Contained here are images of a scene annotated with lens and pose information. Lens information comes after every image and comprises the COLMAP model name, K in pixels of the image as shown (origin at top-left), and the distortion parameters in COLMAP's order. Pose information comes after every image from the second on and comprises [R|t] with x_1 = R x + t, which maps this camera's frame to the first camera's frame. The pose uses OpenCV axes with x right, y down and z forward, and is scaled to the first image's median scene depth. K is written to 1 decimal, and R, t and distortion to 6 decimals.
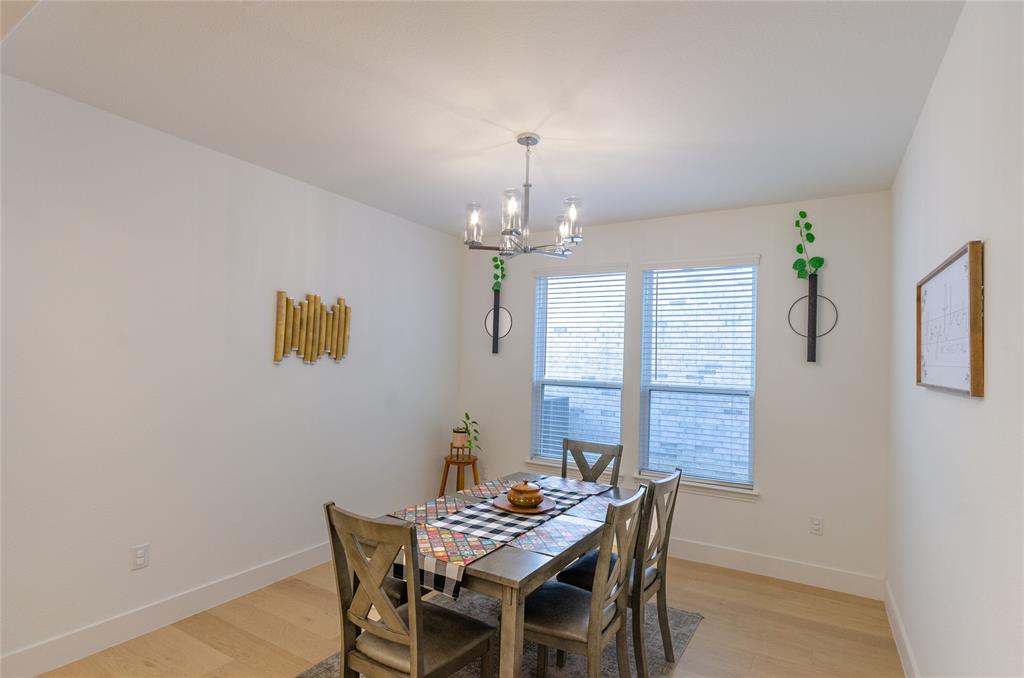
lens RADIAL K [[539.2, 0, 509.9], [0, 539.2, 350.3], [0, 0, 1]] dist [0.000151, -0.000349]
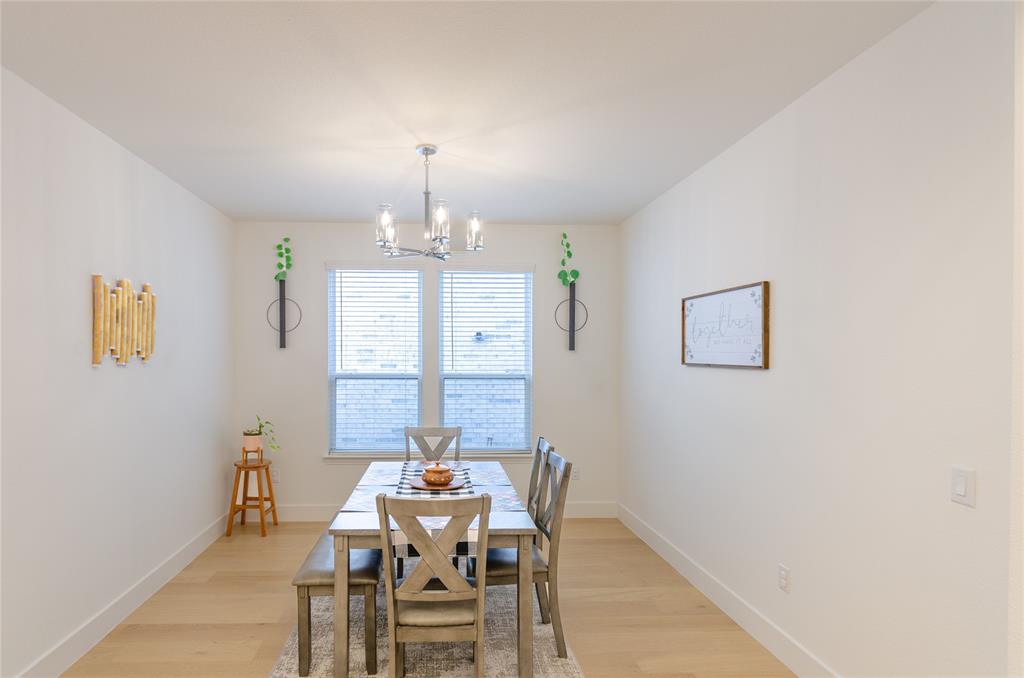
lens RADIAL K [[535.2, 0, 514.6], [0, 535.2, 370.3], [0, 0, 1]] dist [0.001299, -0.000072]
pose [[0.827648, -0.041569, 0.559707, -0.288209], [0.010692, 0.998240, 0.058329, -0.007629], [-0.561146, -0.042292, 0.826636, 0.000086]]
